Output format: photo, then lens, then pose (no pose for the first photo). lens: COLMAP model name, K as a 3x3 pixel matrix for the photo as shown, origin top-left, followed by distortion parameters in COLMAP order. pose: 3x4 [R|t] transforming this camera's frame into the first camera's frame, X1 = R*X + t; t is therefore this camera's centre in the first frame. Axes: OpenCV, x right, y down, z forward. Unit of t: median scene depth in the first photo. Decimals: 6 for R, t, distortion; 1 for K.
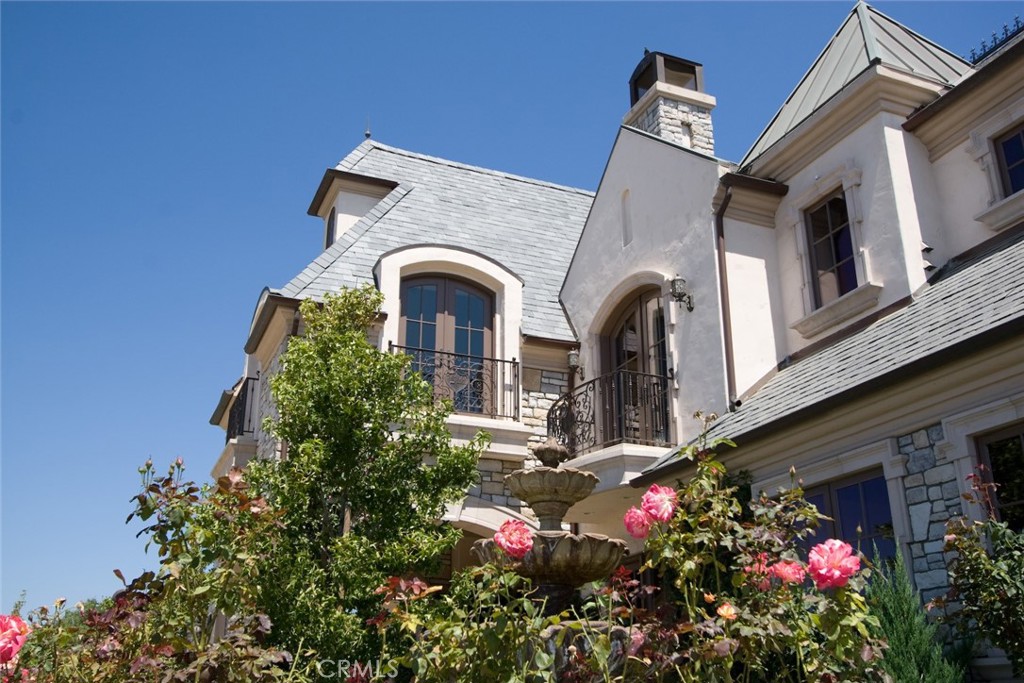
lens RADIAL K [[970.5, 0, 512.4], [0, 970.5, 338.4], [0, 0, 1]] dist [0.012224, 0.000000]
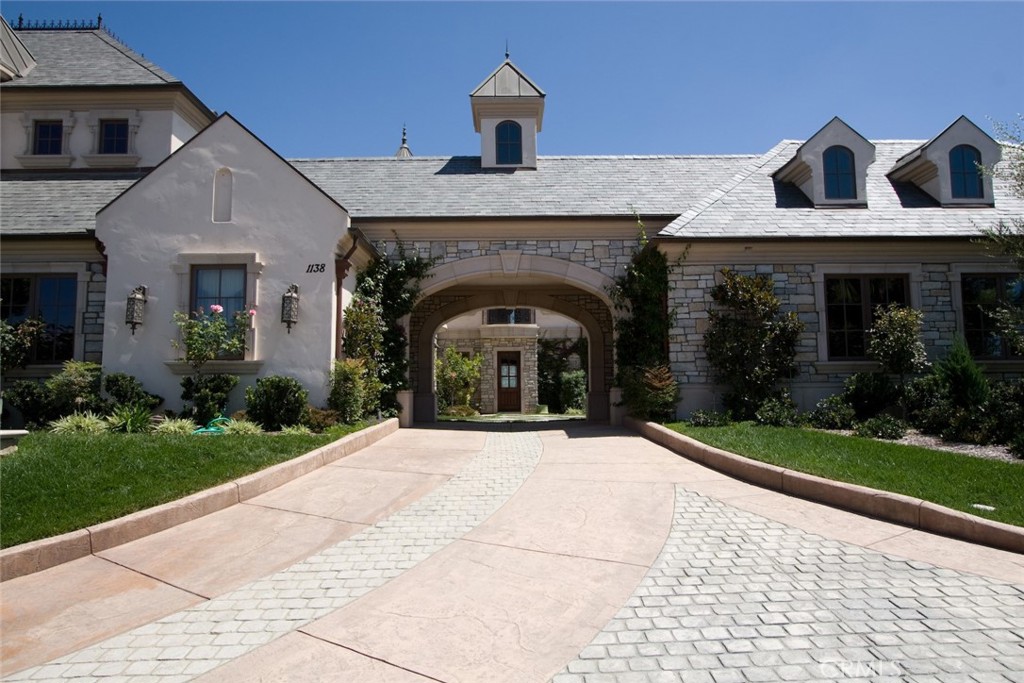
lens RADIAL K [[672.8, 0, 510.8], [0, 672.8, 338.5], [0, 0, 1]] dist [-0.007547, 0.012360]
pose [[0.392250, 0.091384, 0.915308, -0.289610], [-0.325442, 0.944482, 0.045170, -0.136530], [-0.860364, -0.315598, 0.400214, -0.444304]]
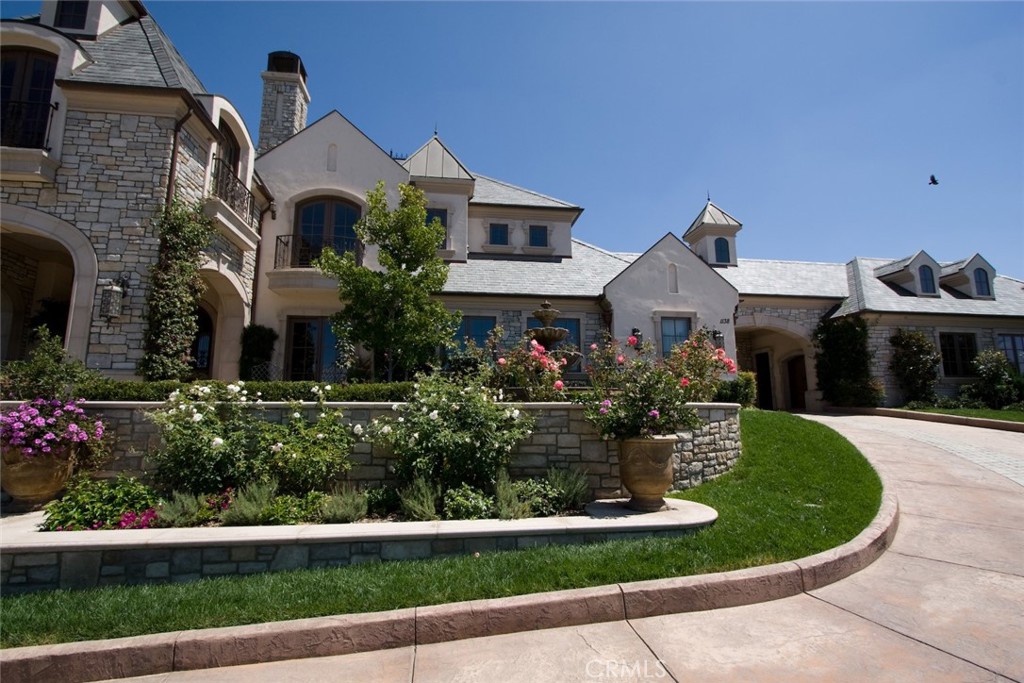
lens RADIAL K [[467.6, 0, 511.4], [0, 467.6, 339.4], [0, 0, 1]] dist [-0.013990, 0.002132]
pose [[0.259694, 0.148874, 0.954146, -0.783754], [-0.347920, 0.936116, -0.051366, 0.180917], [-0.900839, -0.318628, 0.294901, 0.291290]]
